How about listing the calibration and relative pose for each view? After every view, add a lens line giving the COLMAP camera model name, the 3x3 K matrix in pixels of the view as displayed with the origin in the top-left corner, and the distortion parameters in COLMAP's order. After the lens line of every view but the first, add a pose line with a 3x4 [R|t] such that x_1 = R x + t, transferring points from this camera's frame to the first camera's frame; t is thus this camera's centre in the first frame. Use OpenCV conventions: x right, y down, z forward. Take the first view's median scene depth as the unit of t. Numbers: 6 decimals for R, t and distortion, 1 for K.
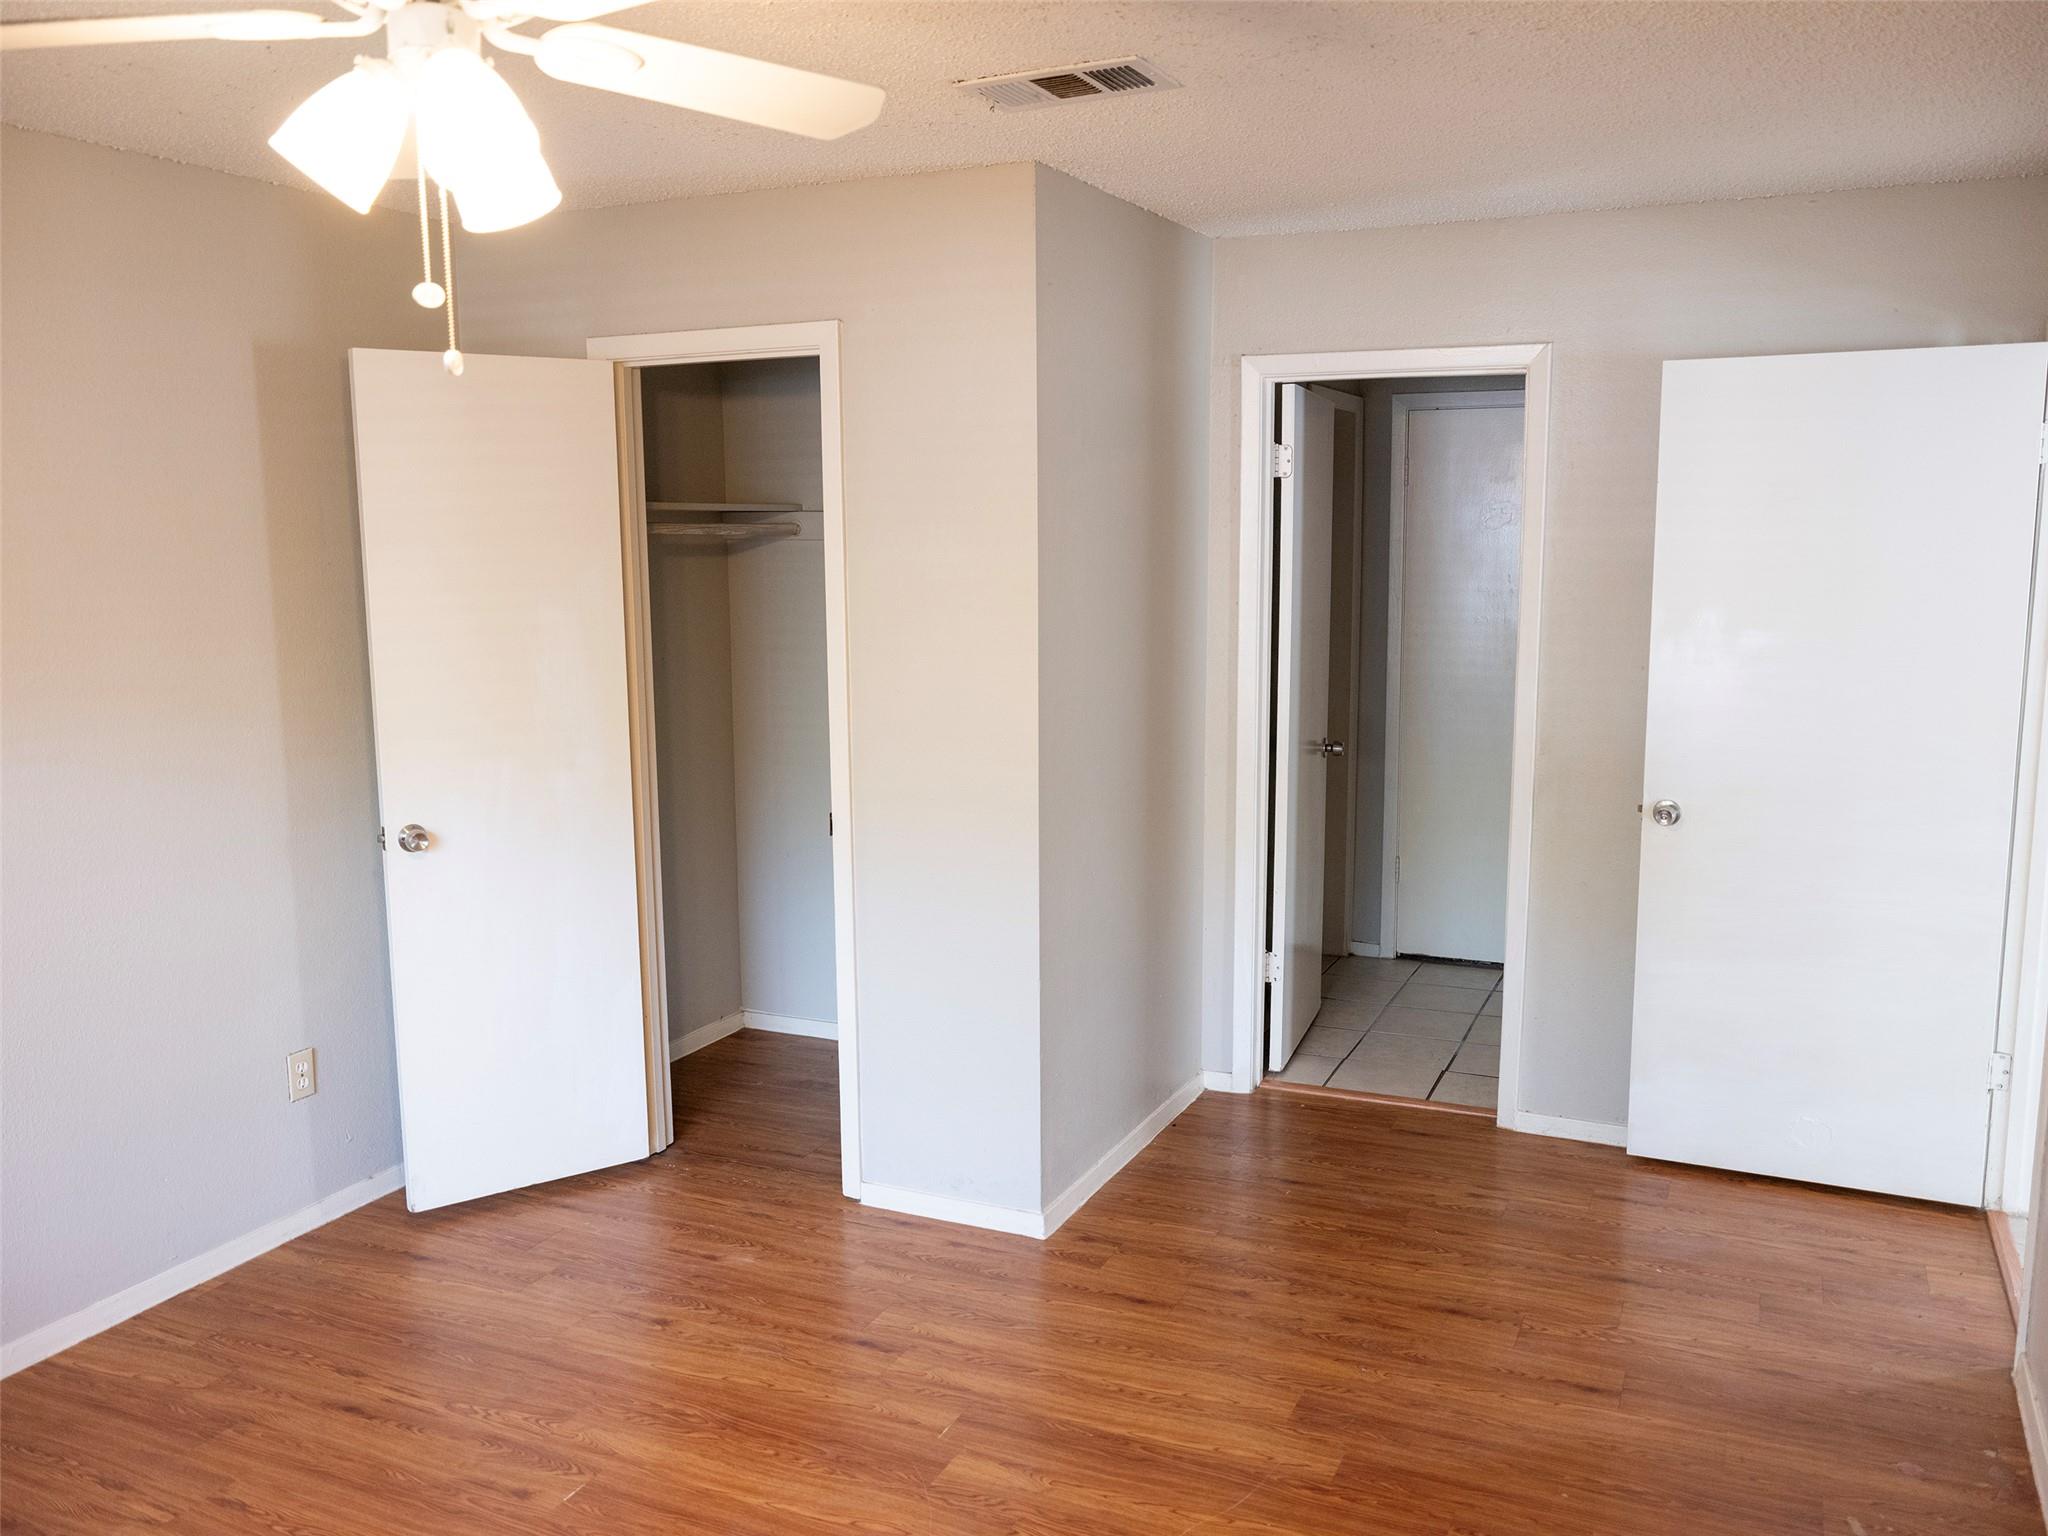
lens RADIAL K [[1672.0, 0, 1038.1], [0, 1672.0, 766.8], [0, 0, 1]] dist [-0.016405, 0.045527]
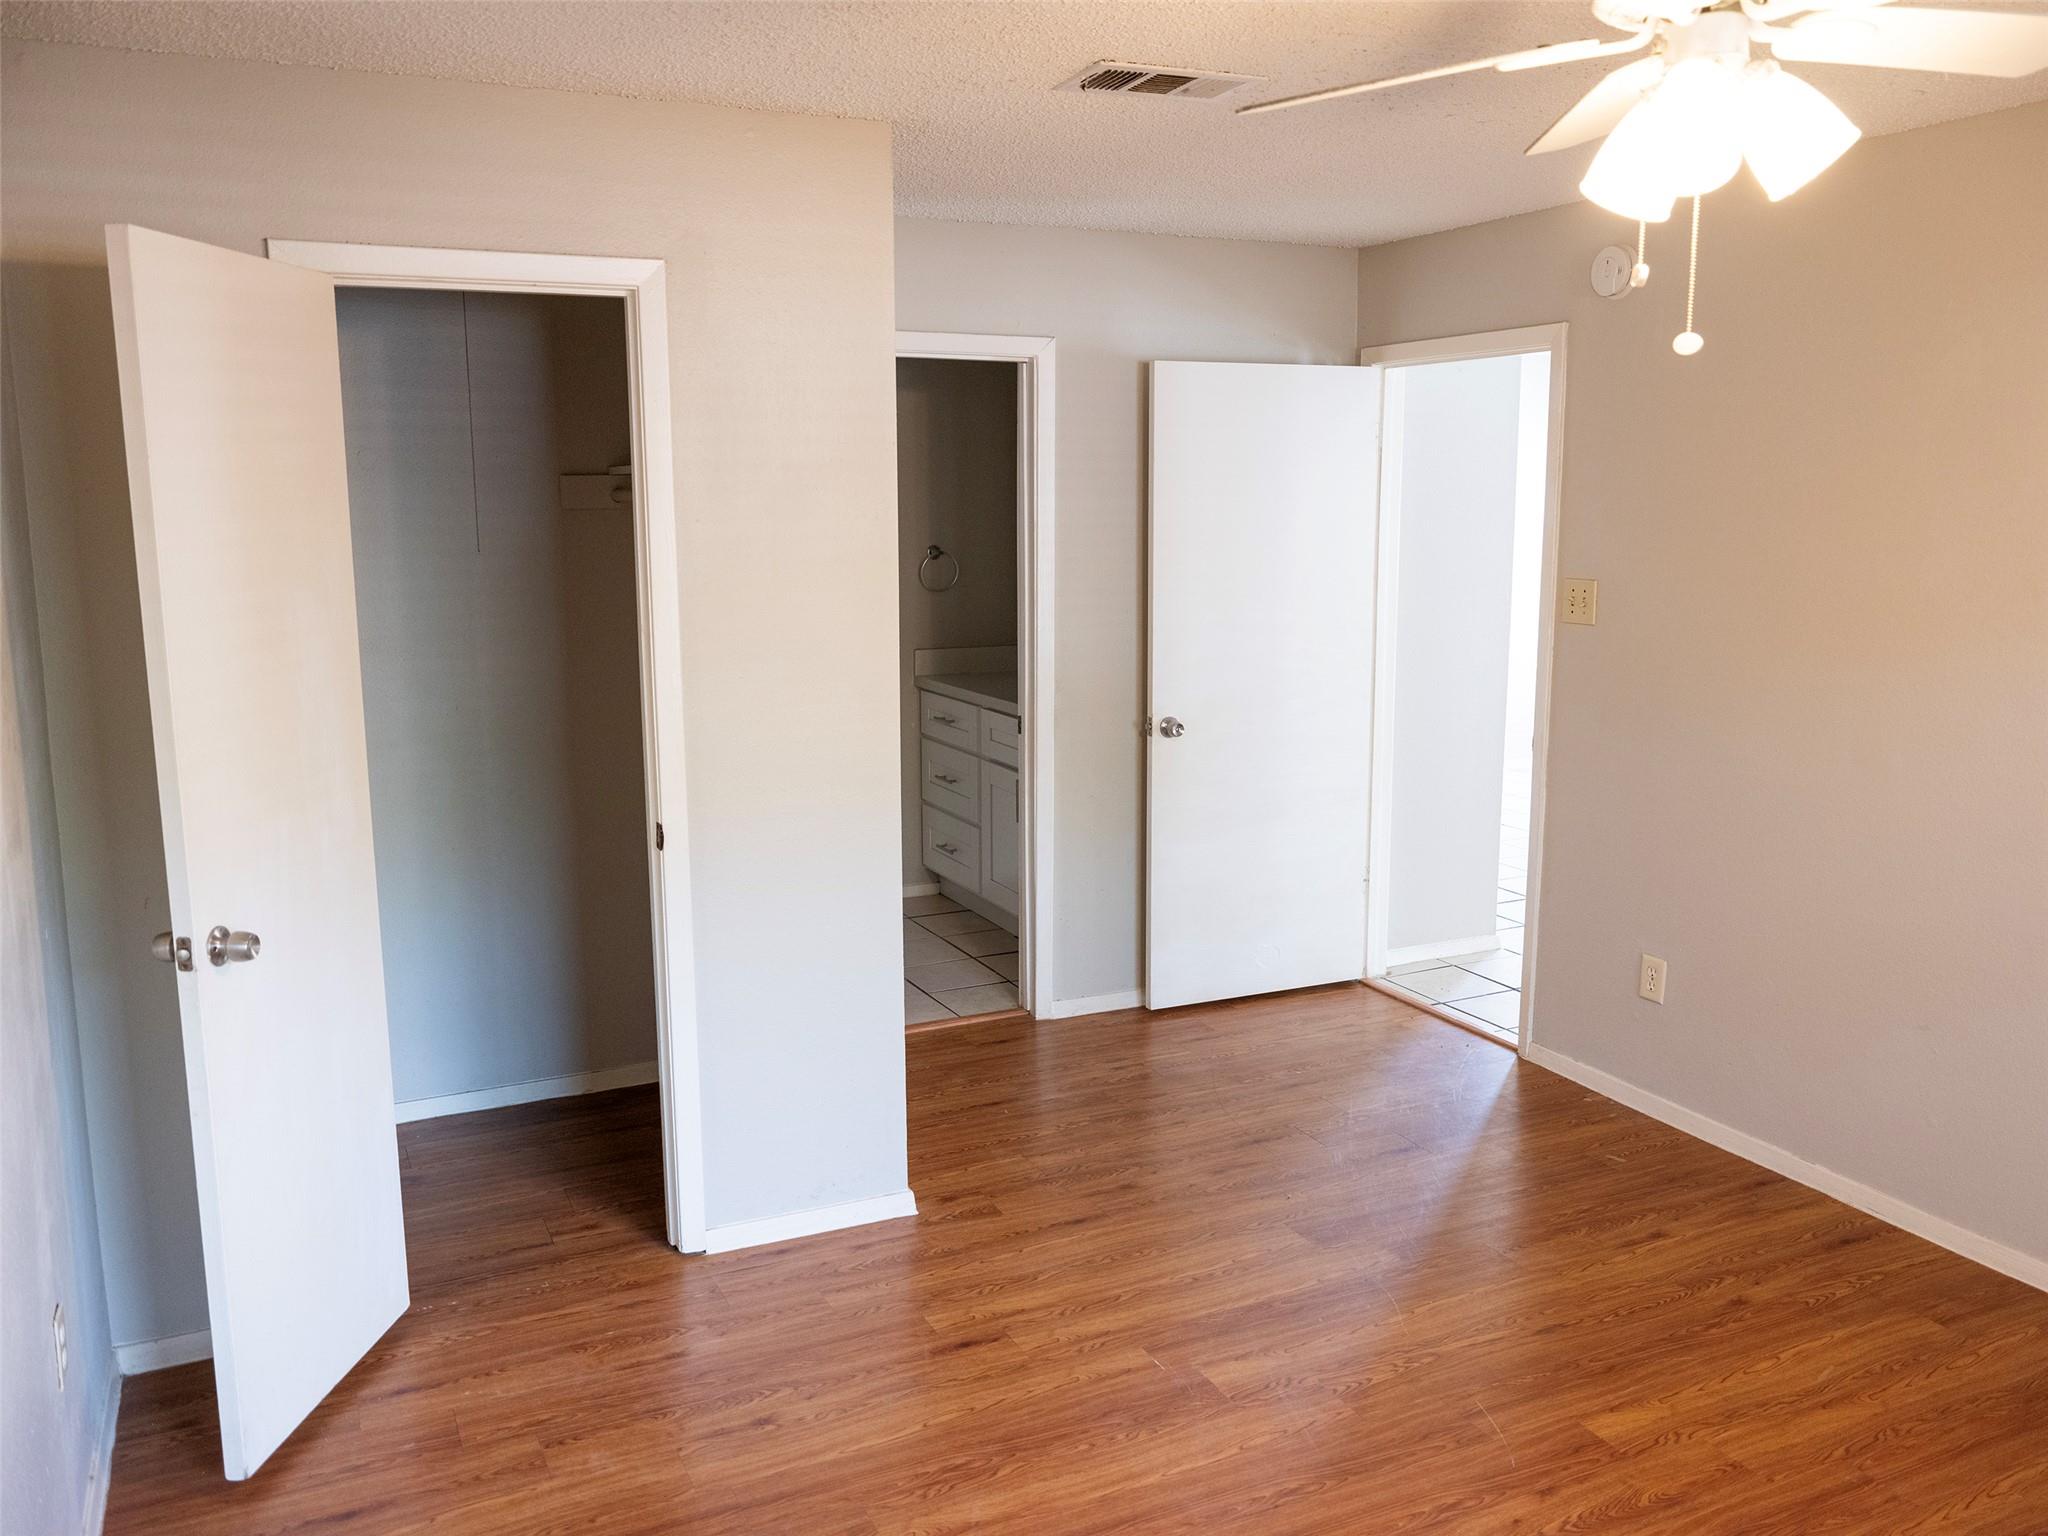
lens RADIAL K [[1672.0, 0, 1042.0], [0, 1672.0, 767.6], [0, 0, 1]] dist [-0.016405, 0.045527]
pose [[0.638218, -0.122882, 0.759985, -0.667857], [0.110011, 0.991605, 0.067948, -0.039980], [-0.761955, 0.040241, 0.646379, 0.286205]]
